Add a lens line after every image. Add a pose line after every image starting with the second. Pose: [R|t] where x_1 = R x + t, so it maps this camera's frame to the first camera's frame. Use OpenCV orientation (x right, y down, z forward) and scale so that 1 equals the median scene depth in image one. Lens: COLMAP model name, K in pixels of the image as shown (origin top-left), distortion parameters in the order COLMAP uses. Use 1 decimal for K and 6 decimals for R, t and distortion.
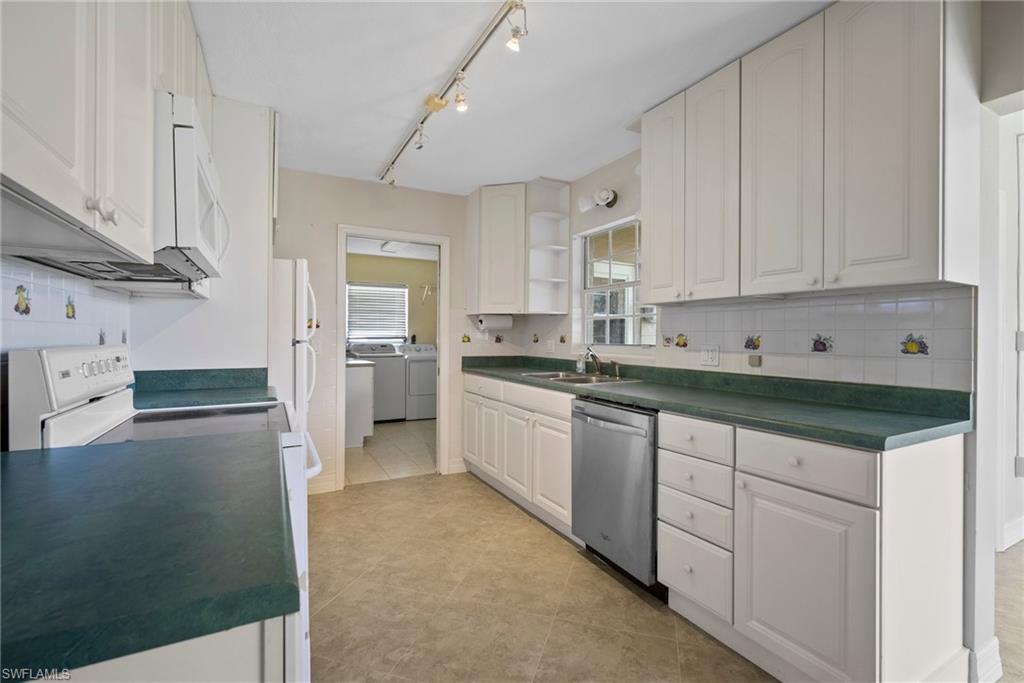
lens RADIAL K [[447.8, 0, 514.2], [0, 447.8, 338.2], [0, 0, 1]] dist [-0.014376, 0.005524]
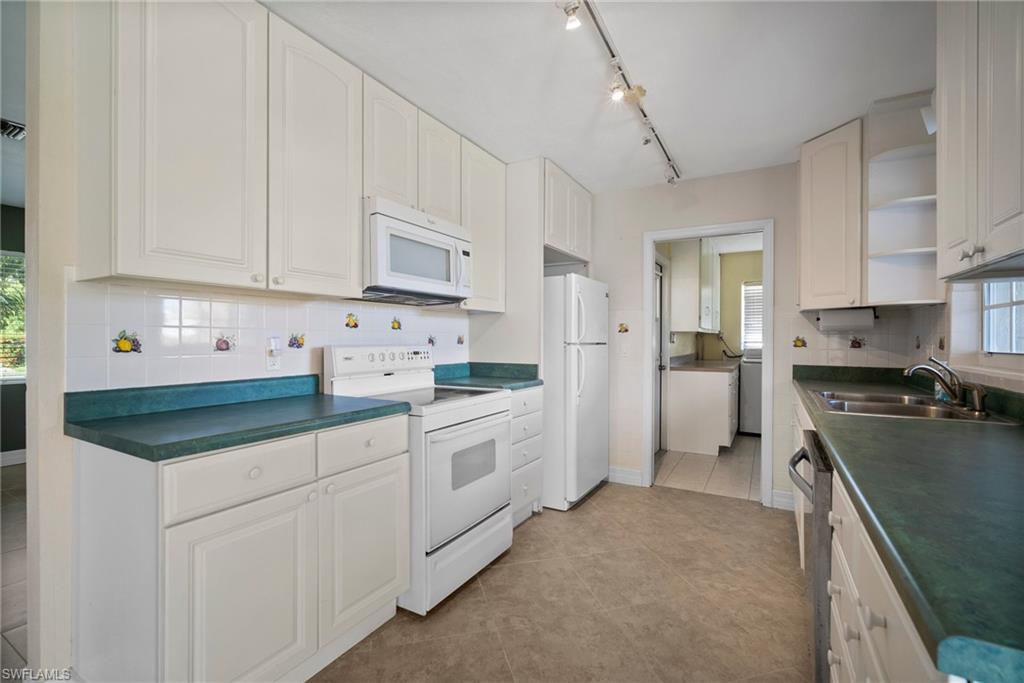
lens RADIAL K [[447.0, 0, 520.4], [0, 447.0, 341.2], [0, 0, 1]] dist [-0.005276, -0.000005]
pose [[0.536698, 0.000864, -0.843774, 0.362129], [-0.003369, 0.999994, -0.001119, 0.001782], [0.843768, 0.003443, 0.536698, 0.207897]]
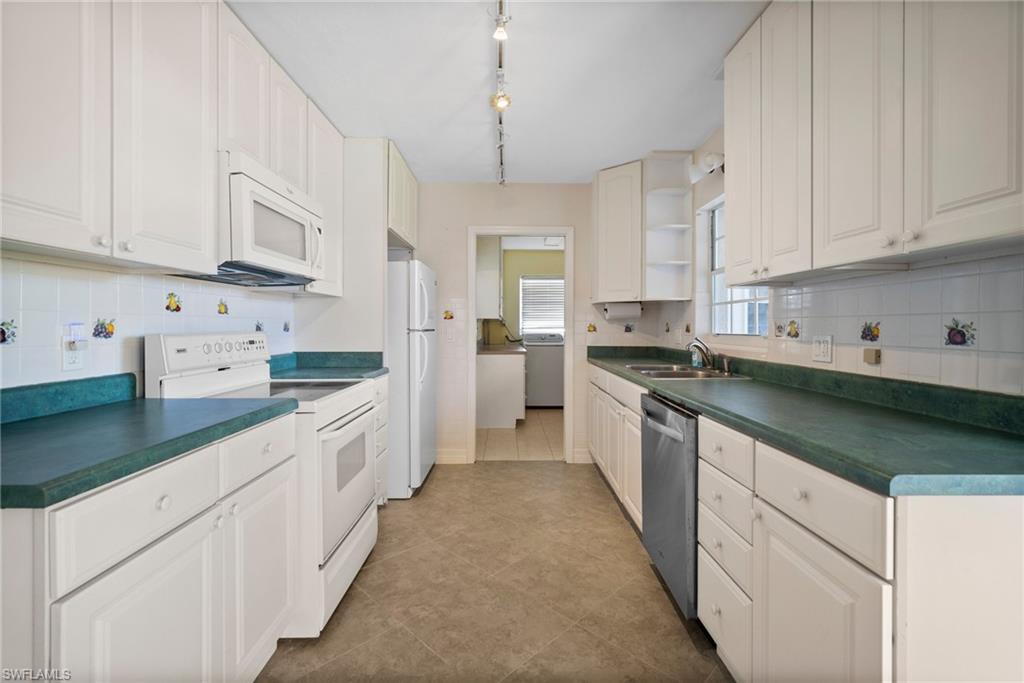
lens RADIAL K [[447.1, 0, 516.5], [0, 447.1, 328.5], [0, 0, 1]] dist [-0.009178, 0.000654]
pose [[0.888450, -0.001660, -0.458970, 0.245559], [0.001686, 0.999999, -0.000353, 0.002829], [0.458970, -0.000461, 0.888452, 0.063425]]
